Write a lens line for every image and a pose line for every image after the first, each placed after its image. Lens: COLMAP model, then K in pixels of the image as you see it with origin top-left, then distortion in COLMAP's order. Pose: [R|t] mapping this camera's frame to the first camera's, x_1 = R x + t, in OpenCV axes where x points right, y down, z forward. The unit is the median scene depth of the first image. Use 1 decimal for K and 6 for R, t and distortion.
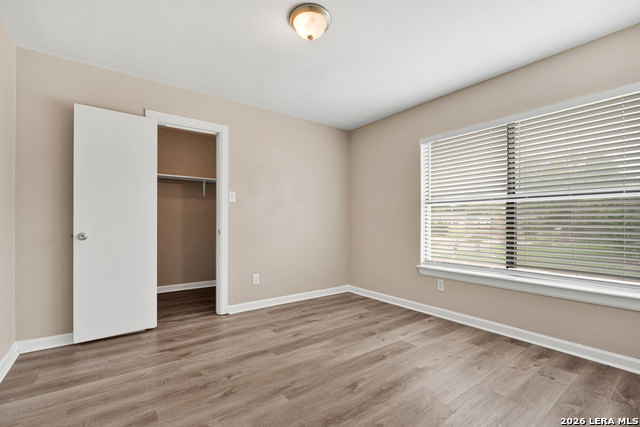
lens RADIAL K [[285.5, 0, 320.6], [0, 285.5, 218.2], [0, 0, 1]] dist [-0.003086, -0.000801]
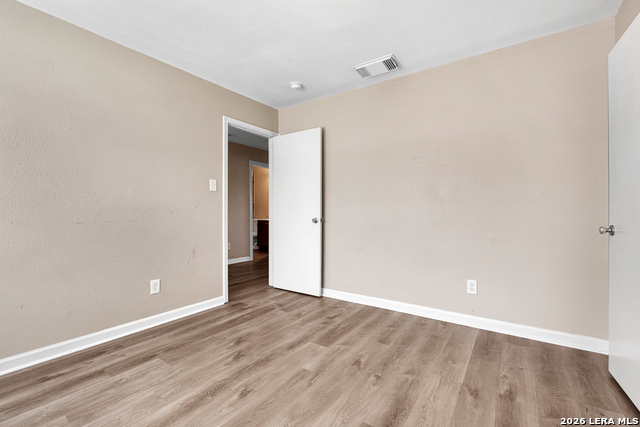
lens RADIAL K [[285.5, 0, 319.8], [0, 285.5, 211.6], [0, 0, 1]] dist [-0.003086, -0.000801]
pose [[-0.949638, -0.002592, -0.313340, 0.173860], [0.003827, 0.999795, -0.019870, 0.023243], [0.313327, -0.020069, -0.949433, 1.969508]]
